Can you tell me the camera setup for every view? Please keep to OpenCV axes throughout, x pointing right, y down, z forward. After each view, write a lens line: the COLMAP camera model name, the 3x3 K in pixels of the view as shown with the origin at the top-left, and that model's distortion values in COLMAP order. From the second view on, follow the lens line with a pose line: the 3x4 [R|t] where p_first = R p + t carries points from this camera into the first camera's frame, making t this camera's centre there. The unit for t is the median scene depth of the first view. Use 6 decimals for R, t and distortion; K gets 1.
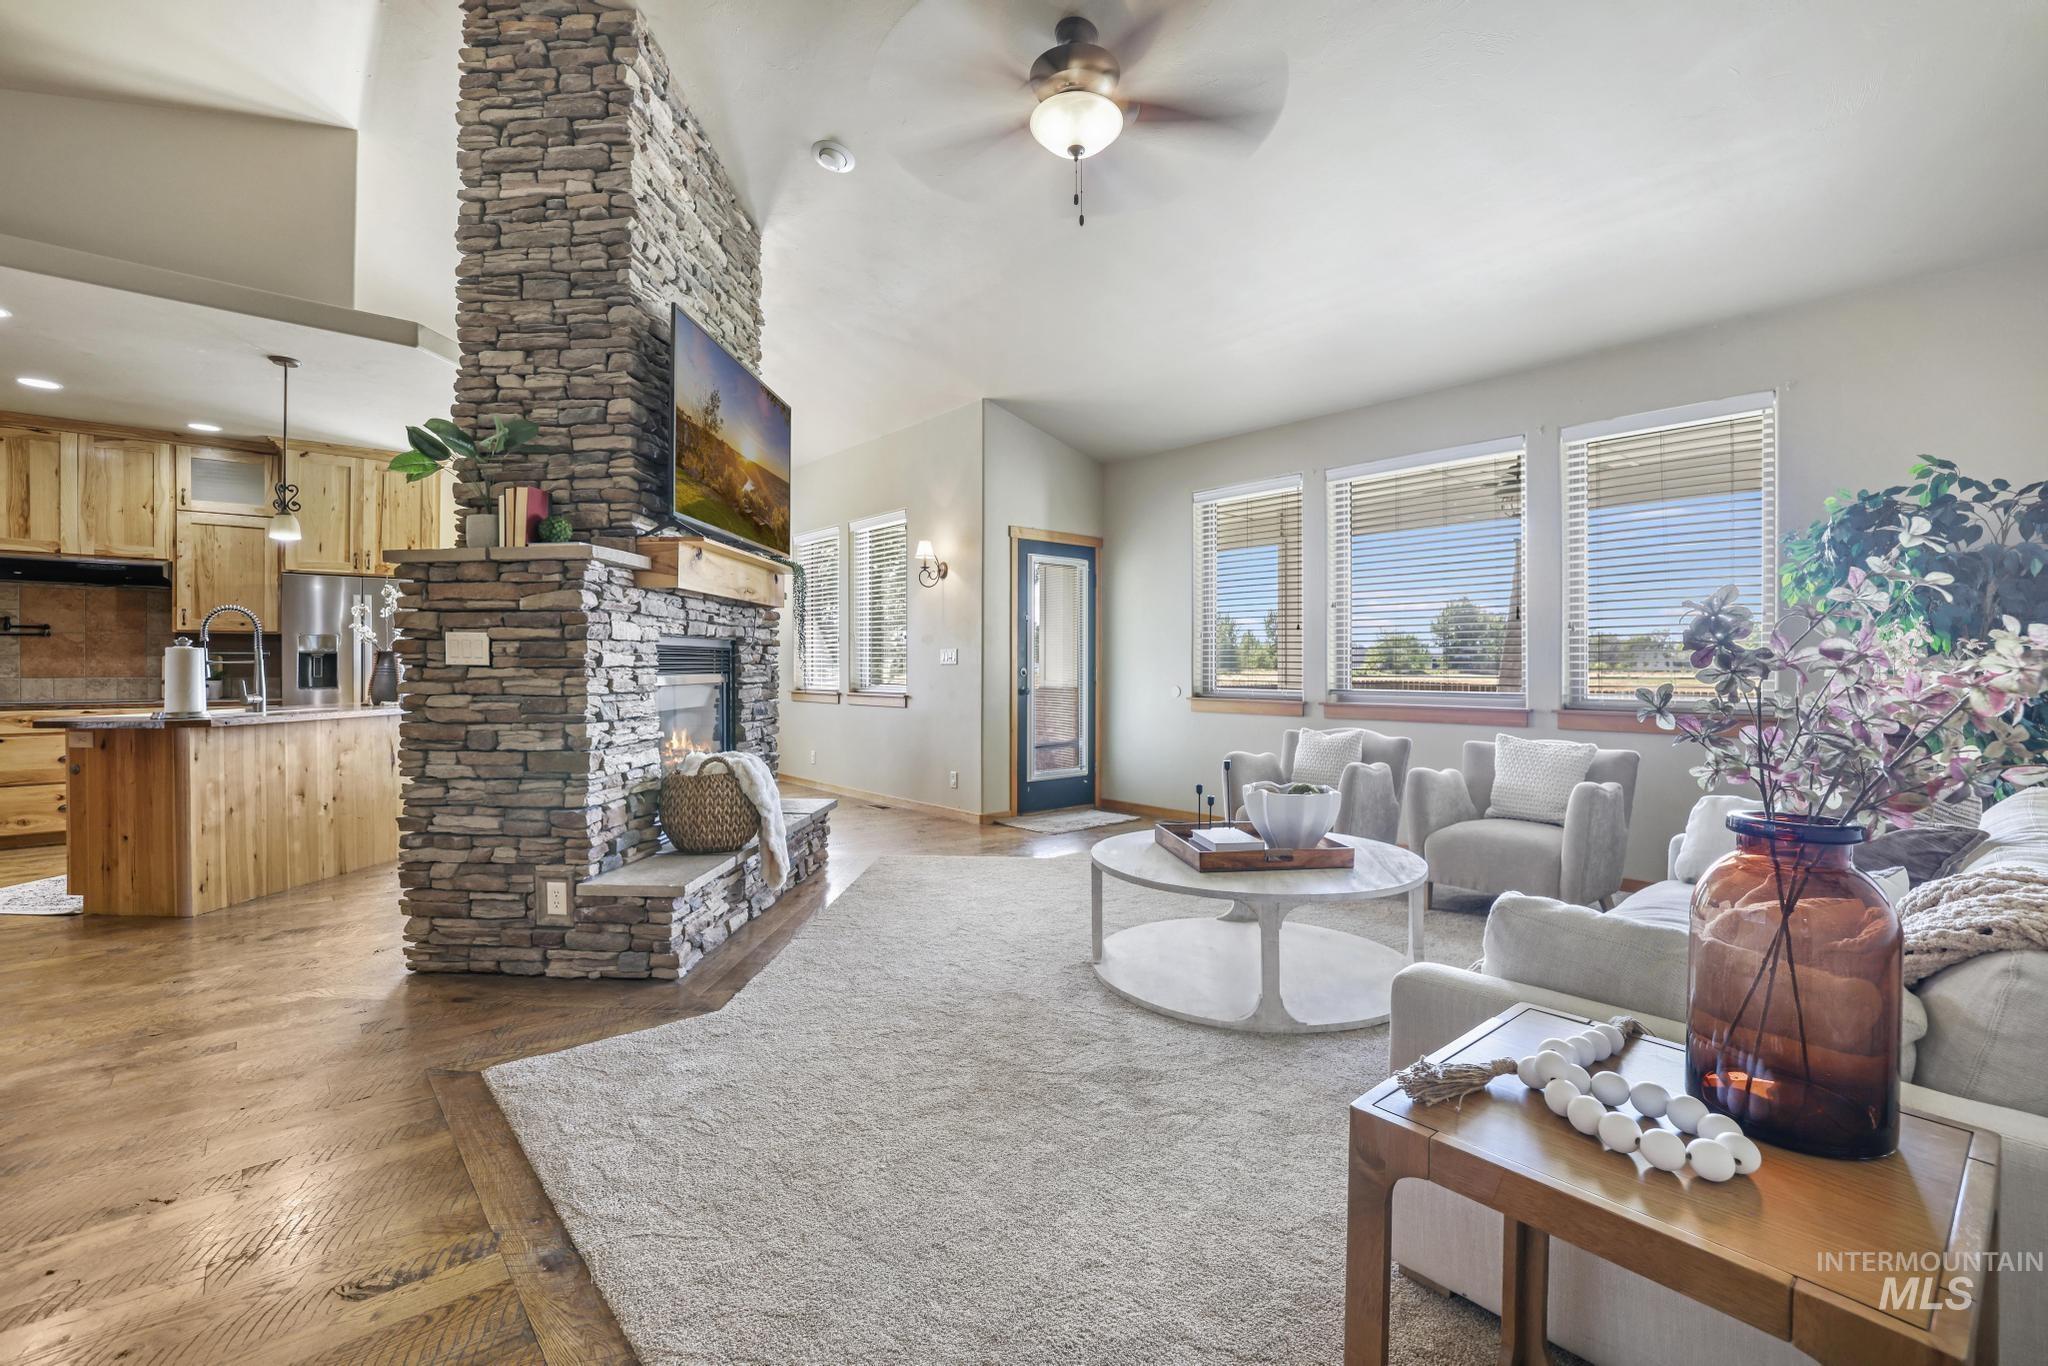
lens RADIAL K [[909.8, 0, 1023.8], [0, 909.8, 667.7], [0, 0, 1]] dist [-0.035932, 0.012871]
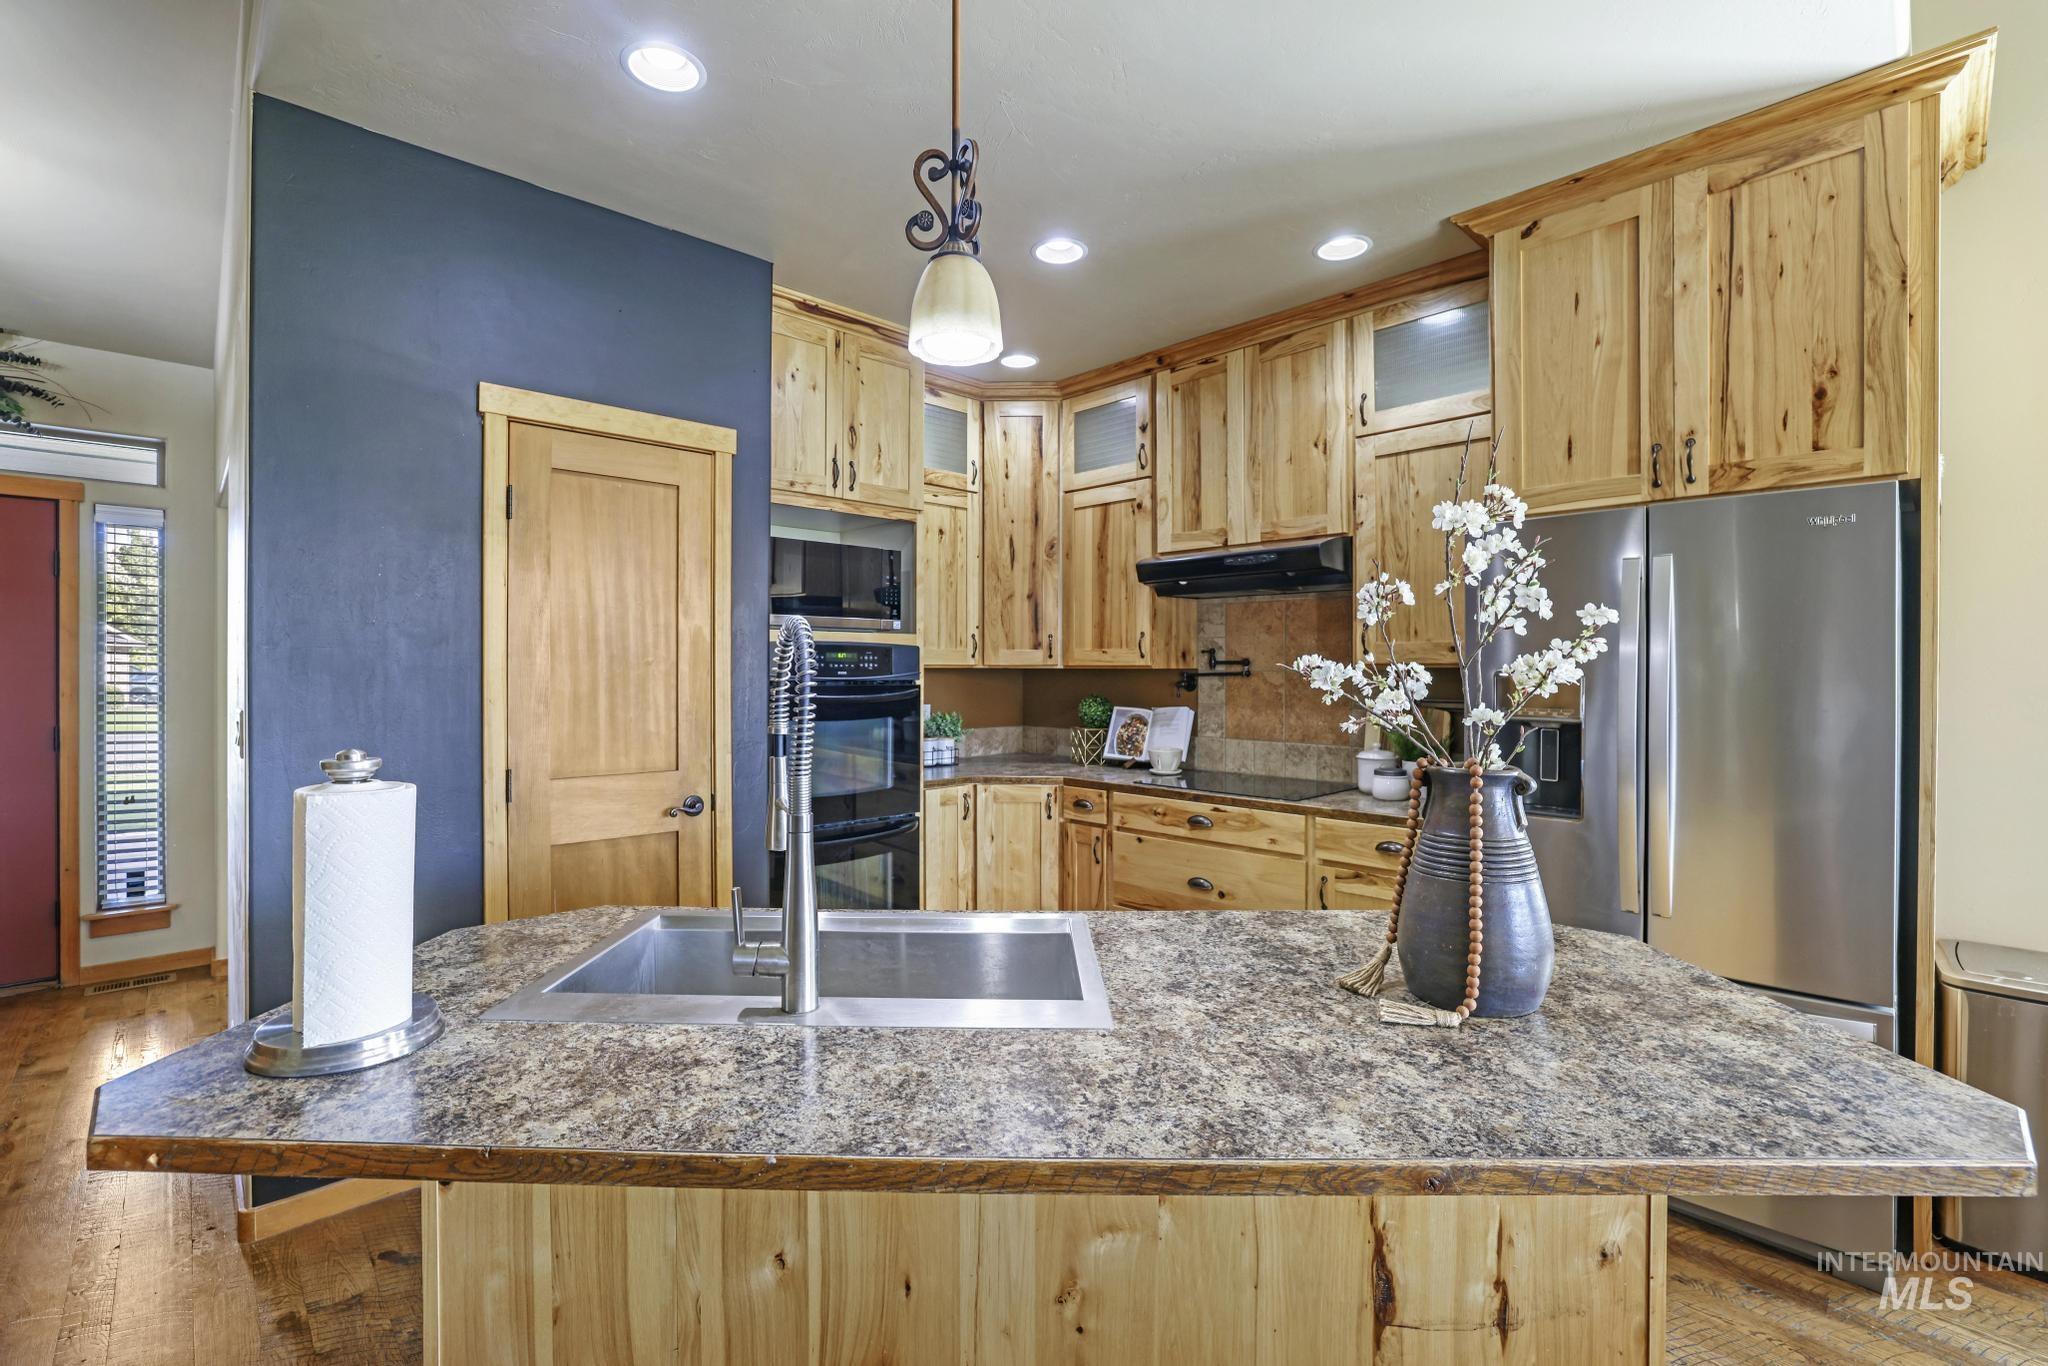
lens RADIAL K [[909.8, 0, 1021.3], [0, 909.8, 668.1], [0, 0, 1]] dist [-0.035932, 0.012871]
pose [[0.049023, -0.003750, -0.998791, -0.443238], [-0.005522, 0.999977, -0.004026, -0.038442], [0.998782, 0.005712, 0.049001, 0.810037]]
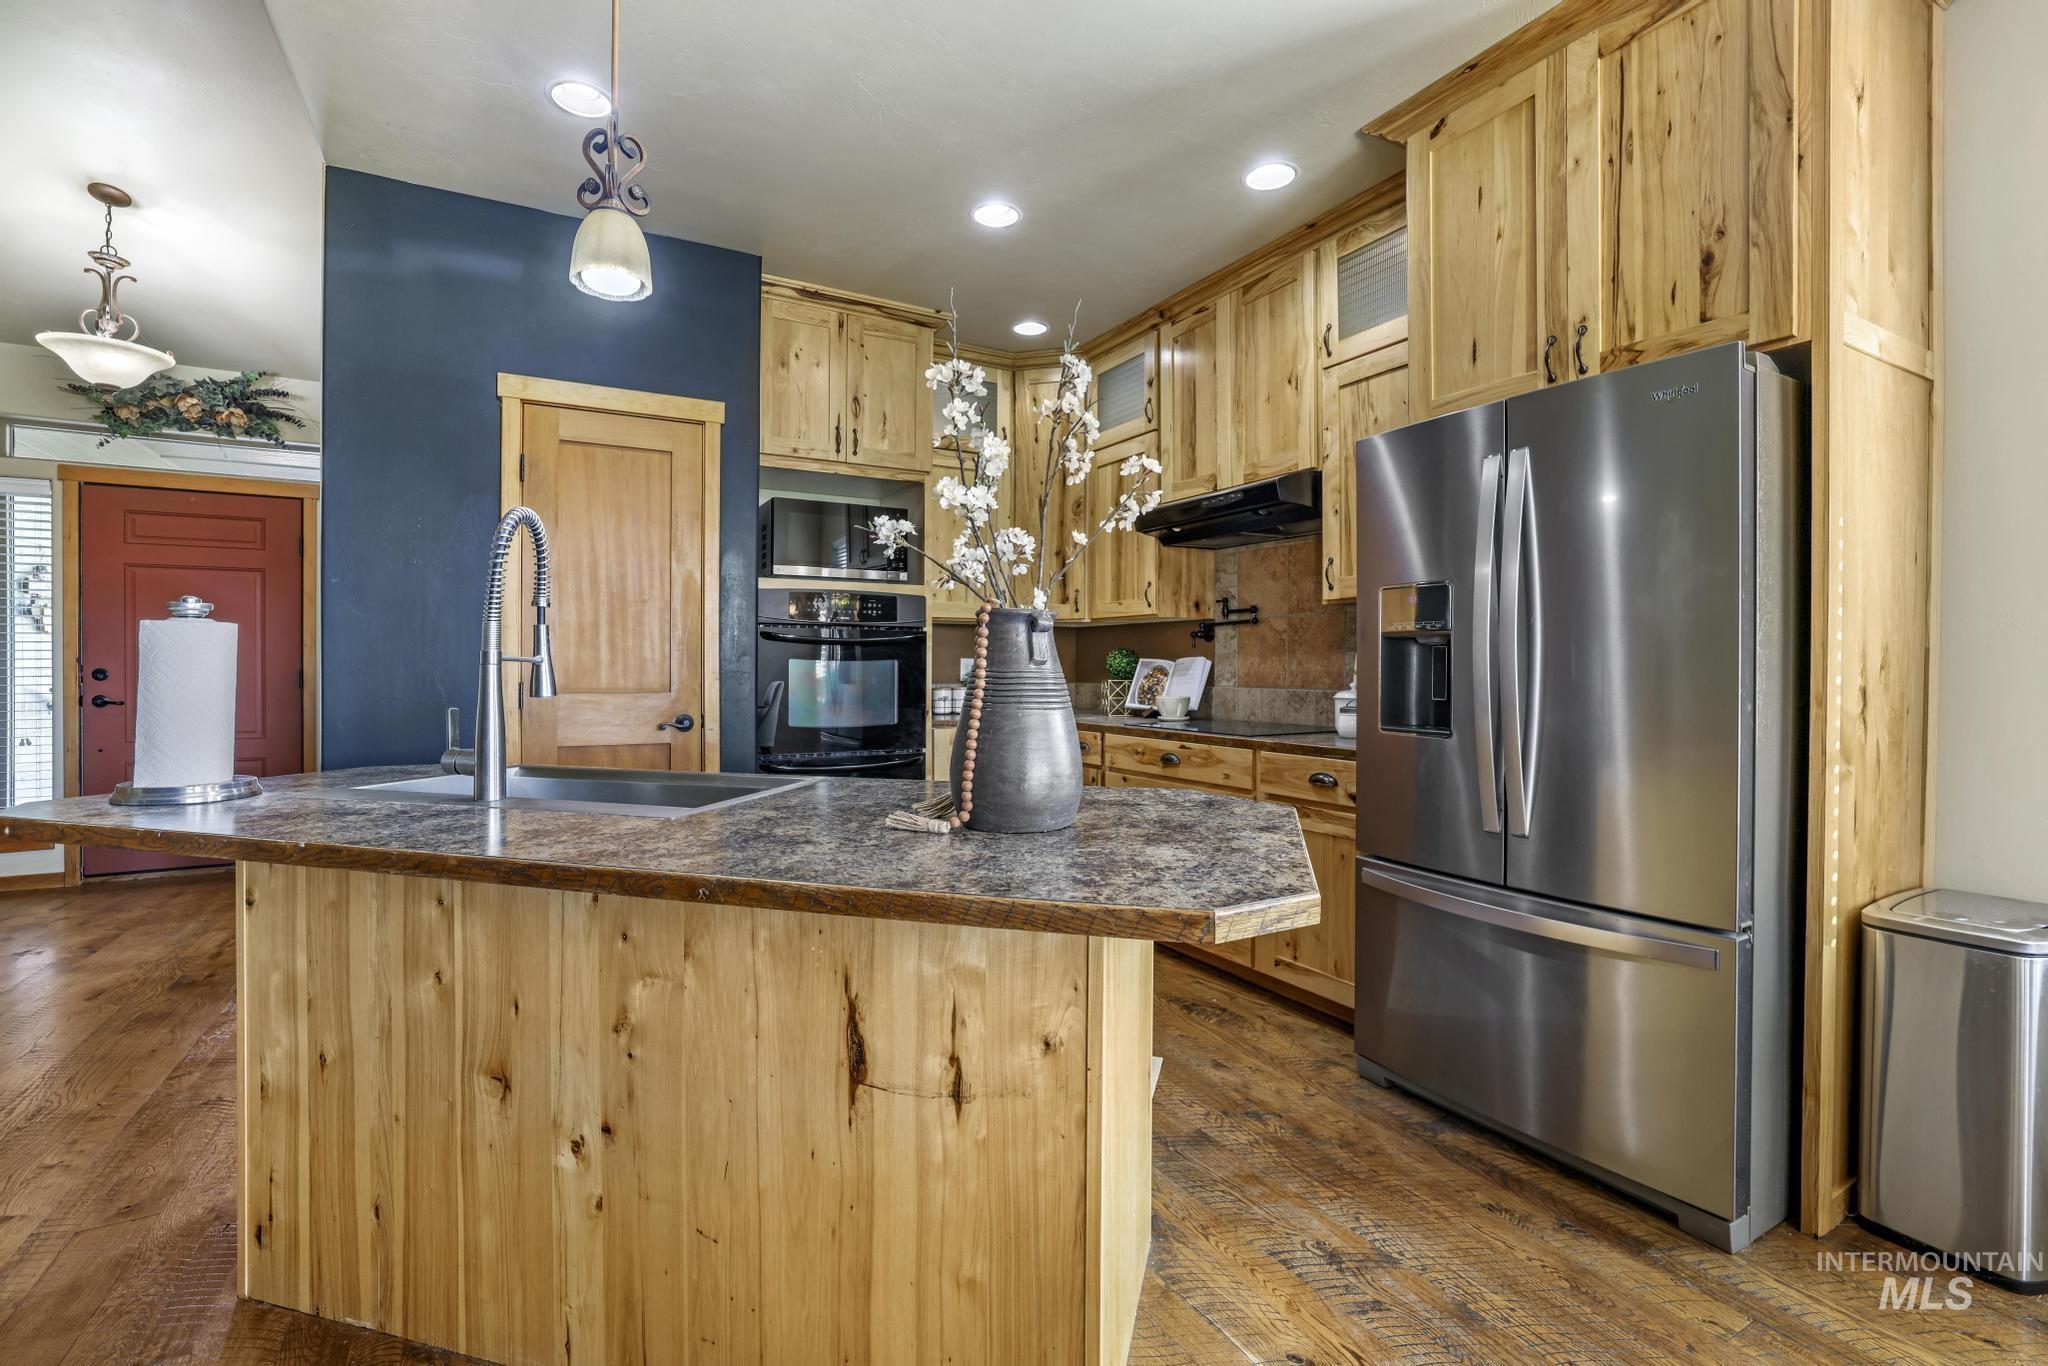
lens RADIAL K [[909.8, 0, 1016.5], [0, 909.8, 659.5], [0, 0, 1]] dist [-0.035932, 0.012871]
pose [[-0.200436, -0.009806, -0.979658, -0.421267], [-0.005021, 0.999947, -0.008982, -0.002414], [0.979694, 0.003118, -0.200475, 0.974831]]
